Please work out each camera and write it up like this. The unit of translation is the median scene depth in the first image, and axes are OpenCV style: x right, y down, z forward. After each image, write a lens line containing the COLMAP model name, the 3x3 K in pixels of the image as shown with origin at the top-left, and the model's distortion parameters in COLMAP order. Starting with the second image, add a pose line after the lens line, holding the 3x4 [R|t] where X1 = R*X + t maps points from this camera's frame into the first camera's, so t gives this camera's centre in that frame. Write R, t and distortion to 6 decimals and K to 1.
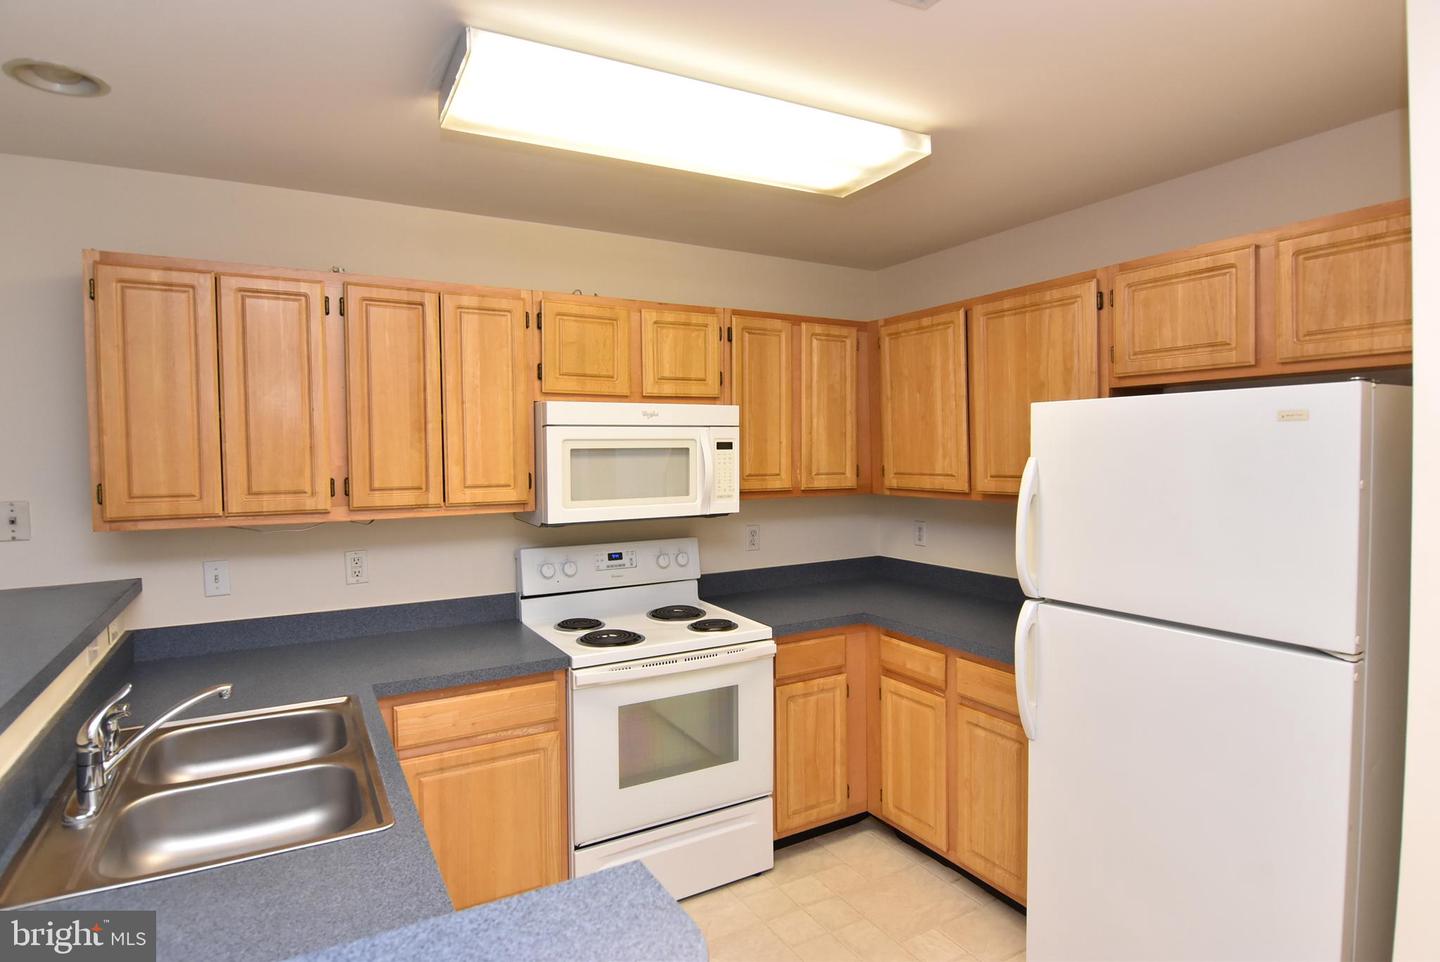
lens RADIAL K [[768.9, 0, 724.4], [0, 768.9, 477.4], [0, 0, 1]] dist [0.015137, -0.025936]
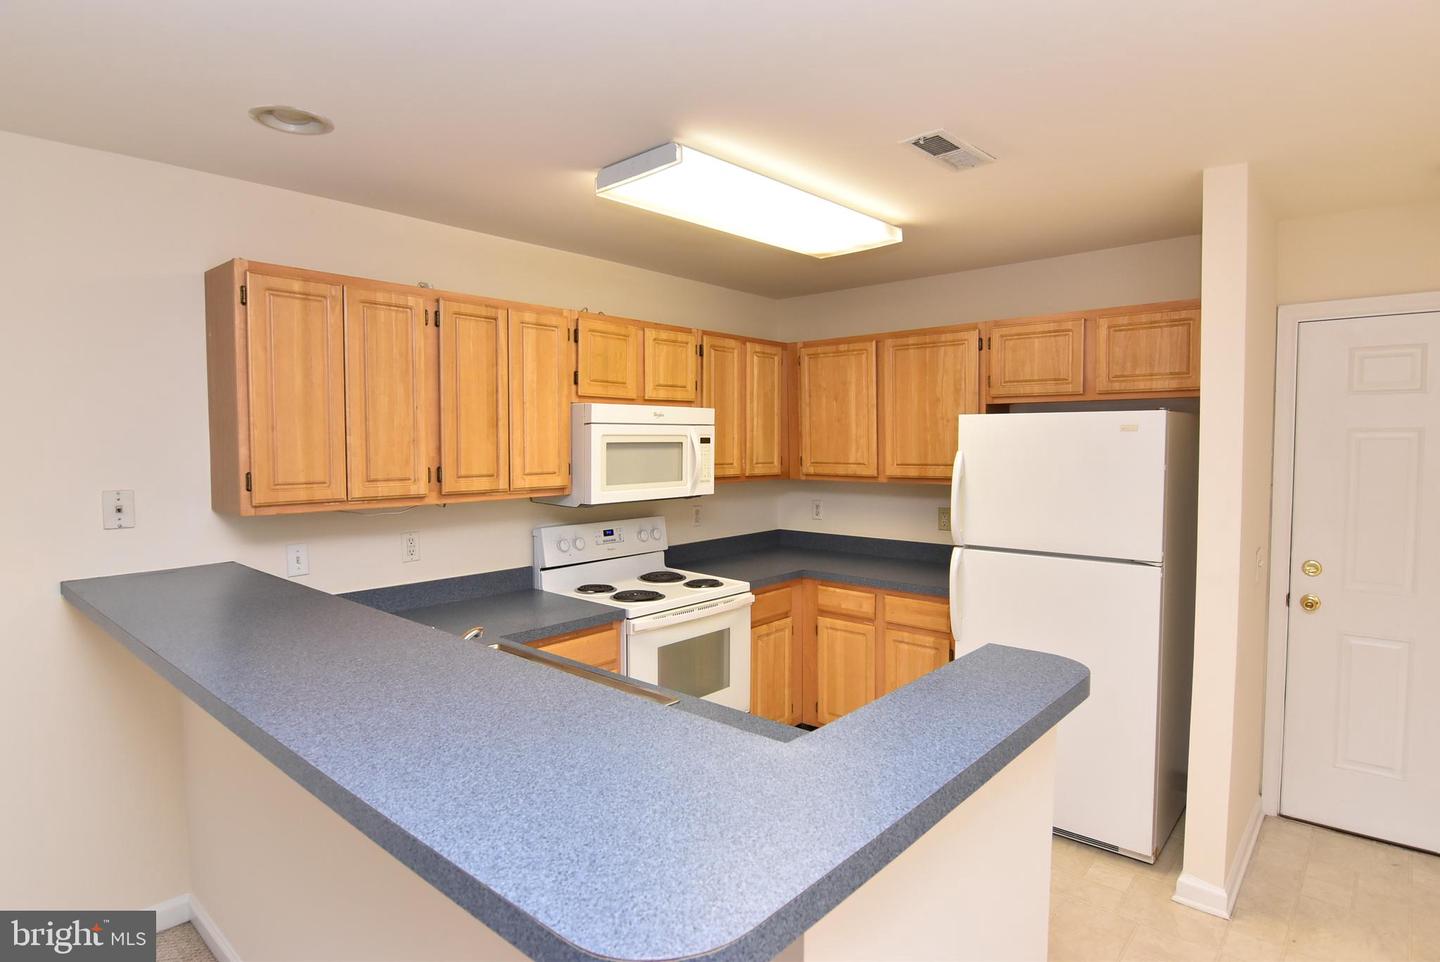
lens RADIAL K [[768.9, 0, 724.4], [0, 768.9, 477.4], [0, 0, 1]] dist [0.015137, -0.025936]
pose [[0.945364, -0.007786, 0.325924, -0.418055], [0.003777, 0.999909, 0.012931, 0.002804], [-0.325995, -0.010993, 0.945307, -0.211169]]
